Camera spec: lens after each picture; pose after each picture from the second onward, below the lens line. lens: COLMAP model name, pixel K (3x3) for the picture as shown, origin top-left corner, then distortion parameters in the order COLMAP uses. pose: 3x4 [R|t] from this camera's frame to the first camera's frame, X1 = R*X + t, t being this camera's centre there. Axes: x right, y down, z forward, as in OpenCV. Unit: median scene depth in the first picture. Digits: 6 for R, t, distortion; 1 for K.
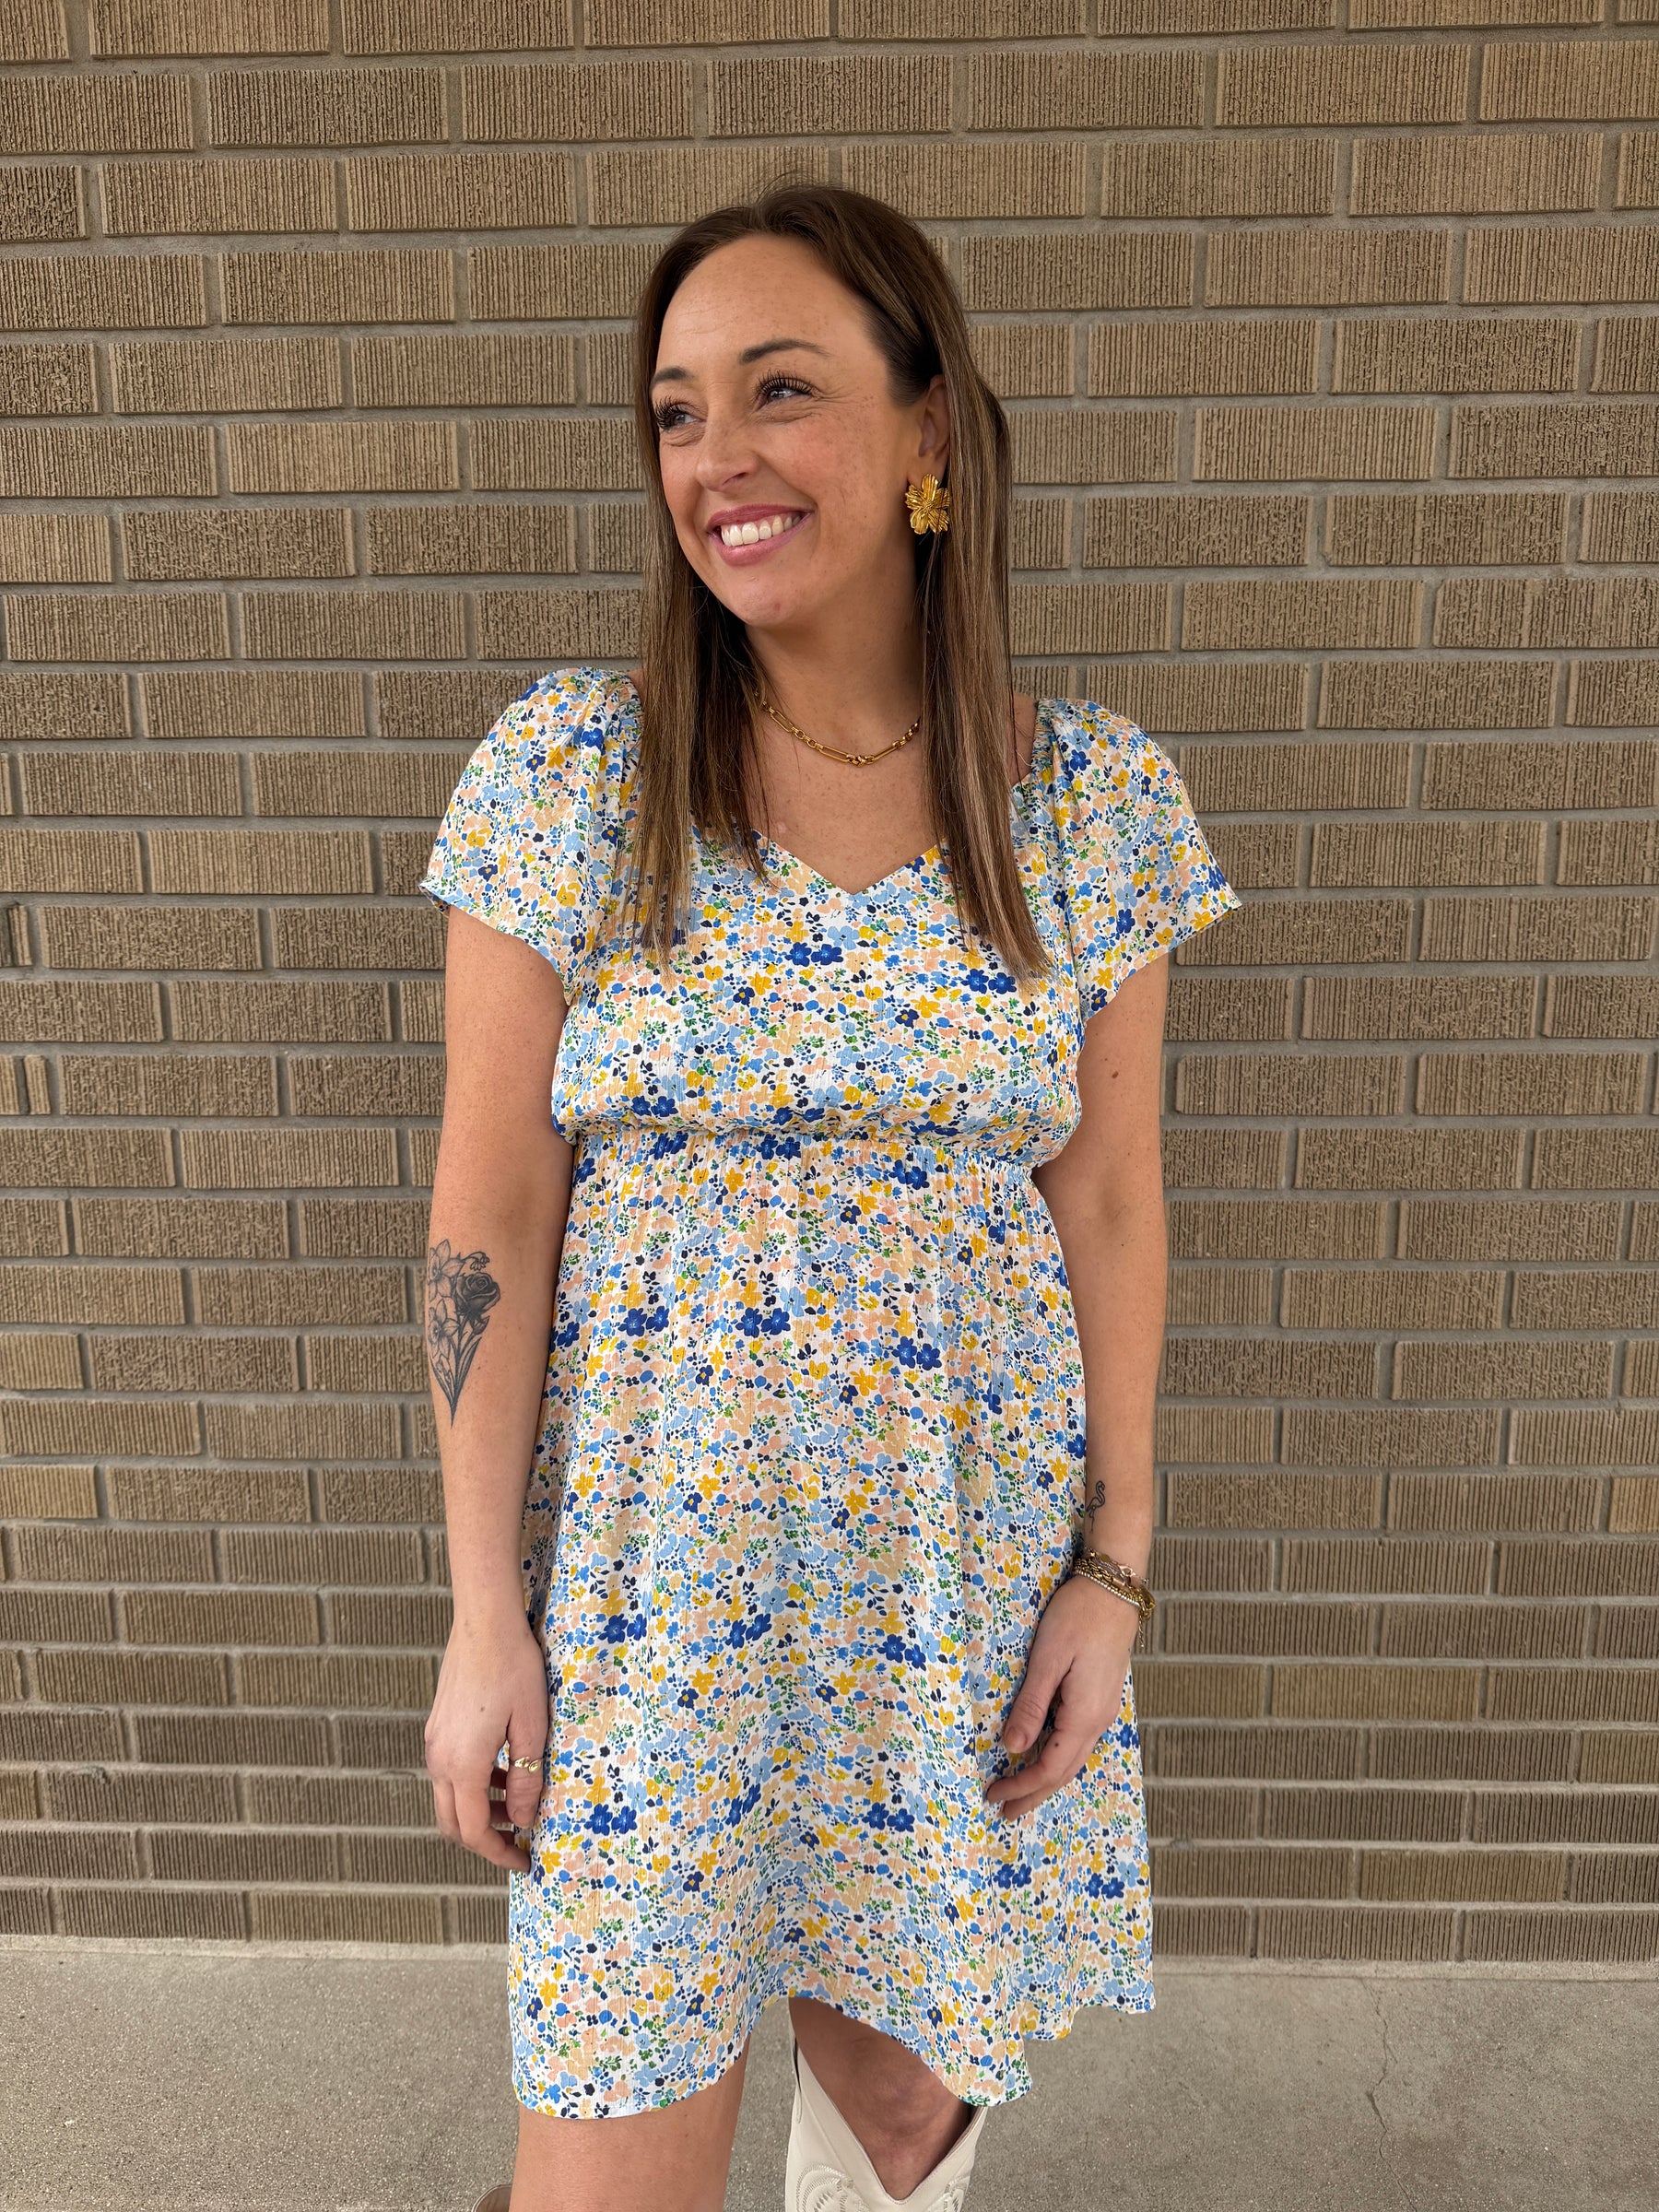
lens RADIAL K [[1499.5, 0, 821.1], [0, 1499.5, 1125.9], [0, 0, 1]] dist [-0.010428, 0.000934]
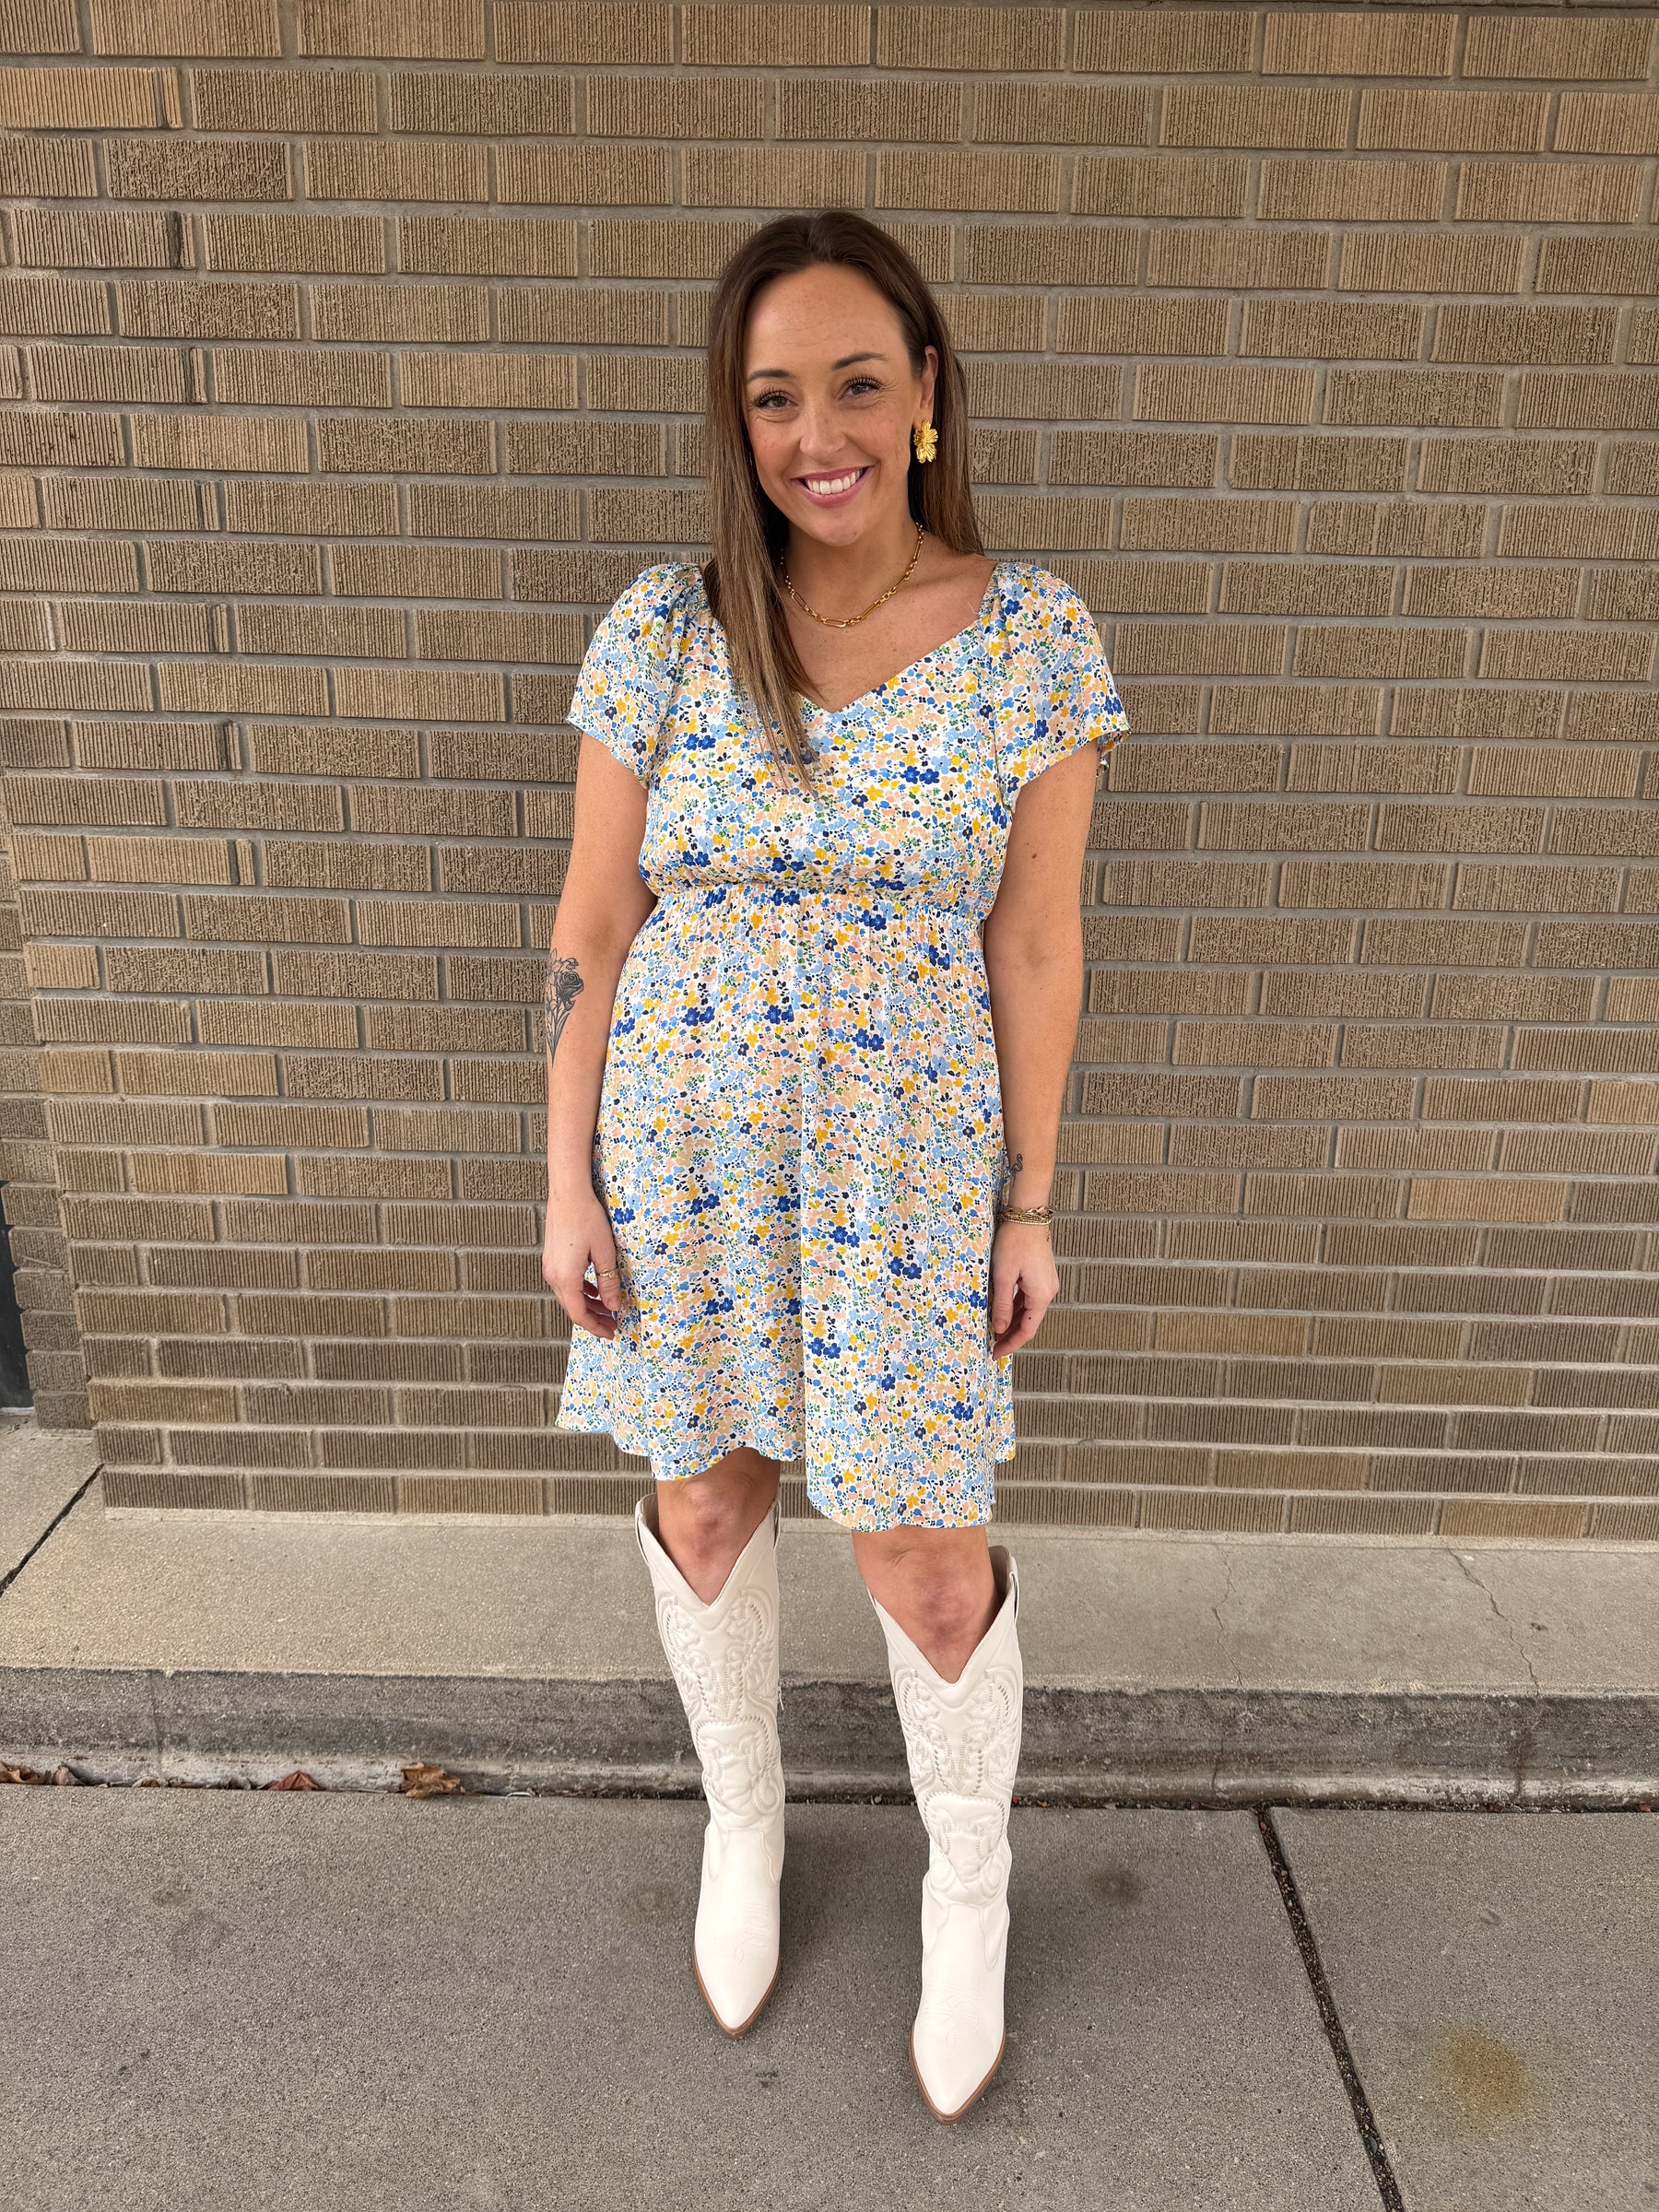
lens RADIAL K [[1518.2, 0, 817.1], [0, 1518.2, 1116.5], [0, 0, 1]] dist [0.006289, -0.016758]
pose [[0.999521, 0.017626, 0.025448, -0.054109], [-0.020143, 0.994549, 0.102307, 0.051480], [-0.023506, -0.102771, 0.994427, -0.390591]]
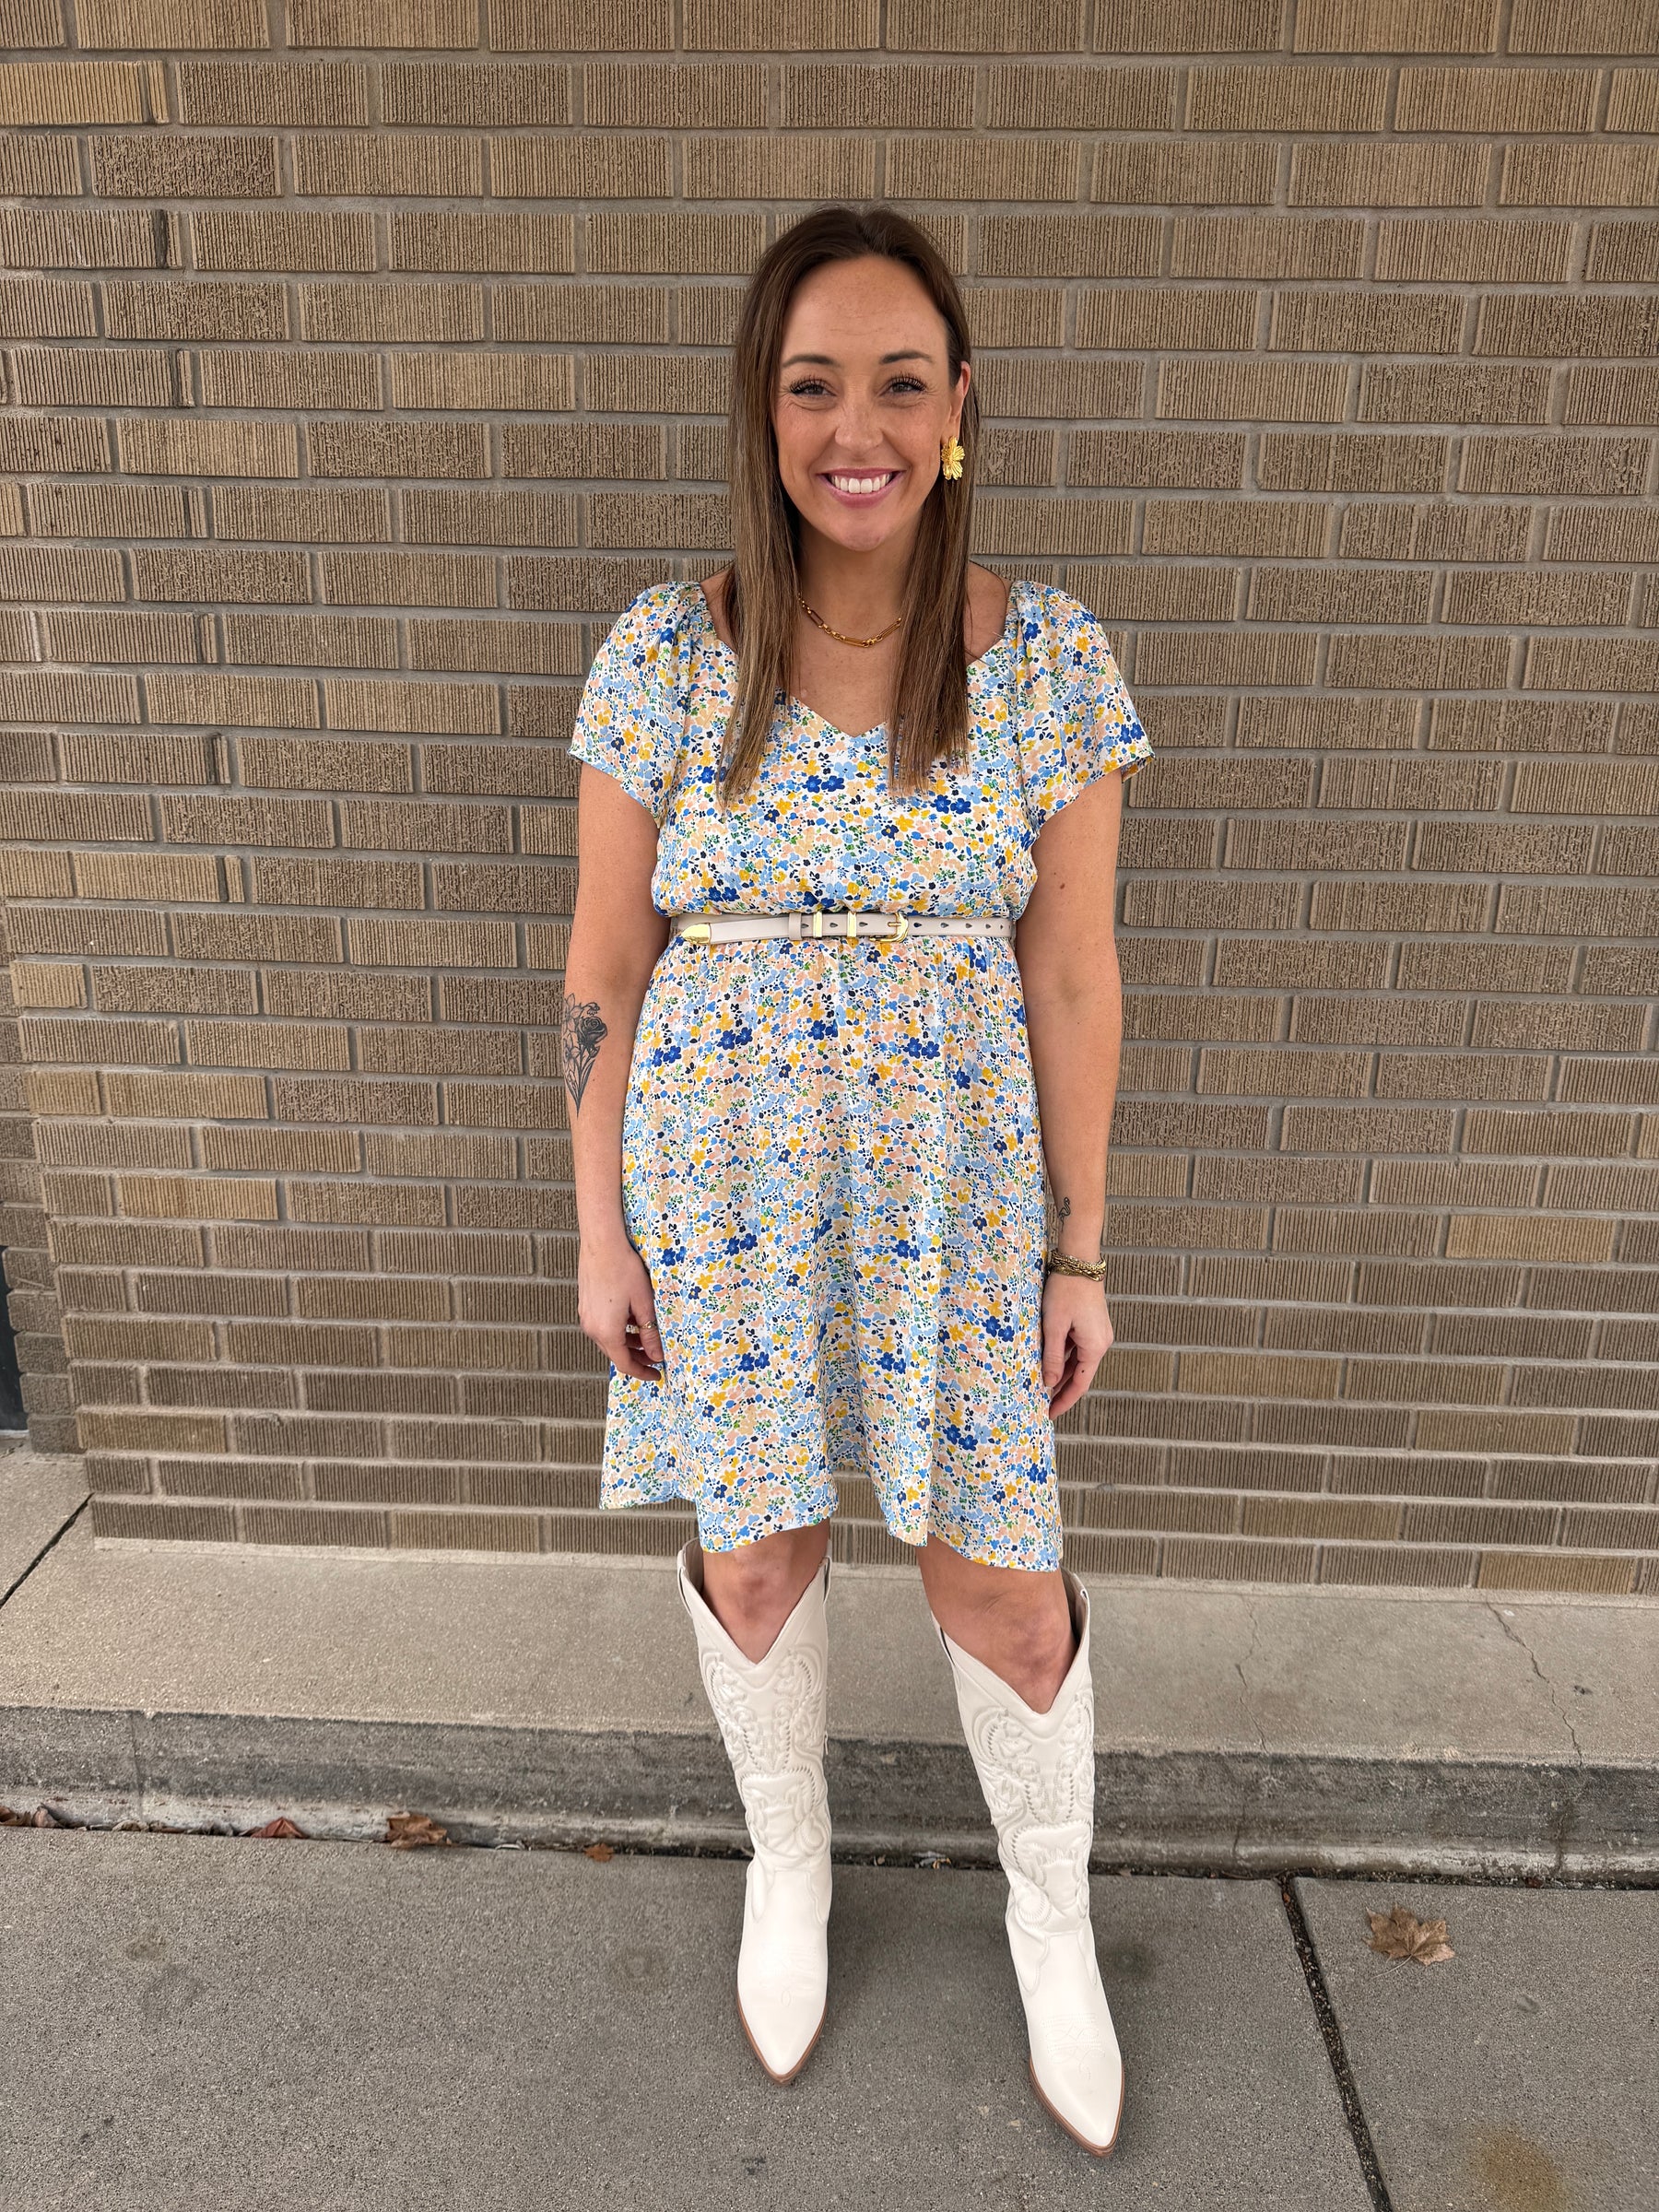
lens RADIAL K [[1520.4, 0, 815.8], [0, 1520.4, 1111.2], [0, 0, 1]] dist [0.001199, -0.011939]
pose [[0.999683, 0.024981, -0.003253, -0.019546], [-0.024539, 0.994832, 0.098526, 0.031708], [0.005697, -0.098415, 0.995129, -0.329699]]
